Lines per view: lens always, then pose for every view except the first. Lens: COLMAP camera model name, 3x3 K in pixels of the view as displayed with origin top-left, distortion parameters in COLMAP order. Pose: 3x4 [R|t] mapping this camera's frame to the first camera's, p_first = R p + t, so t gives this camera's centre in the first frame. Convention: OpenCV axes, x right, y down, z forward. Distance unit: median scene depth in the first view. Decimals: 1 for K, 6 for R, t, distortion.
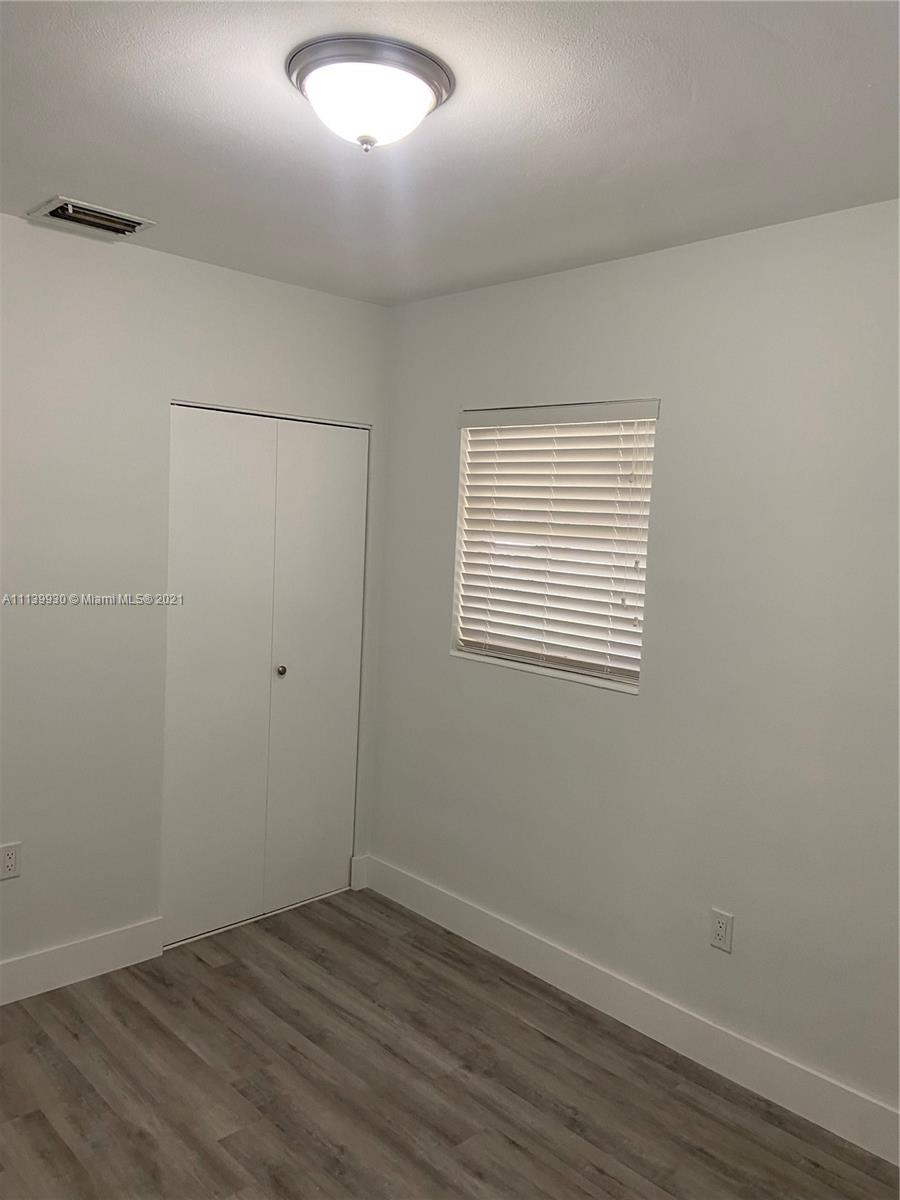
lens RADIAL K [[905.6, 0, 448.5], [0, 905.6, 597.8], [0, 0, 1]] dist [0.117309, -0.142776]
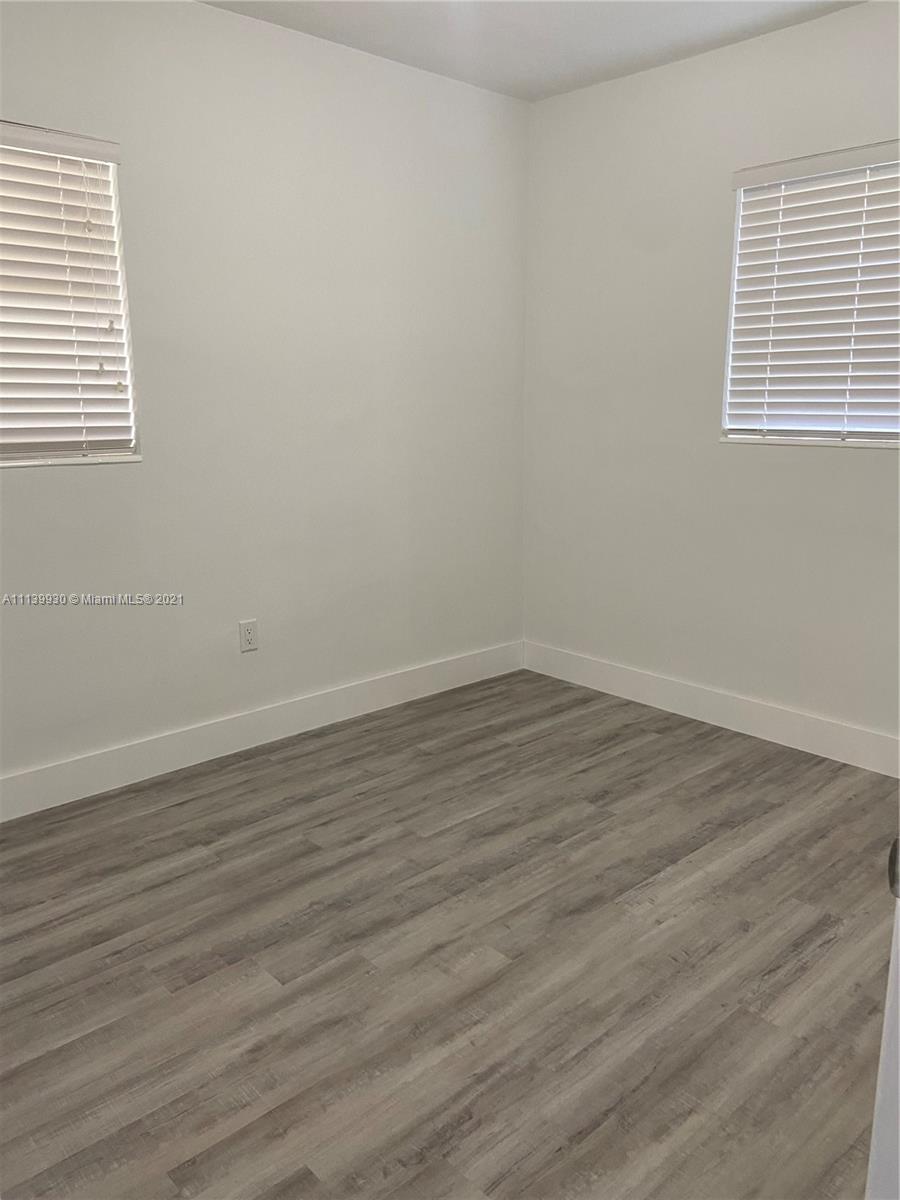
lens RADIAL K [[905.6, 0, 452.1], [0, 905.6, 601.3], [0, 0, 1]] dist [0.117309, -0.142776]
pose [[0.016916, -0.262611, 0.964754, -0.913272], [0.096303, 0.960834, 0.259855, 0.028215], [-0.995208, 0.088513, 0.041544, 0.716935]]
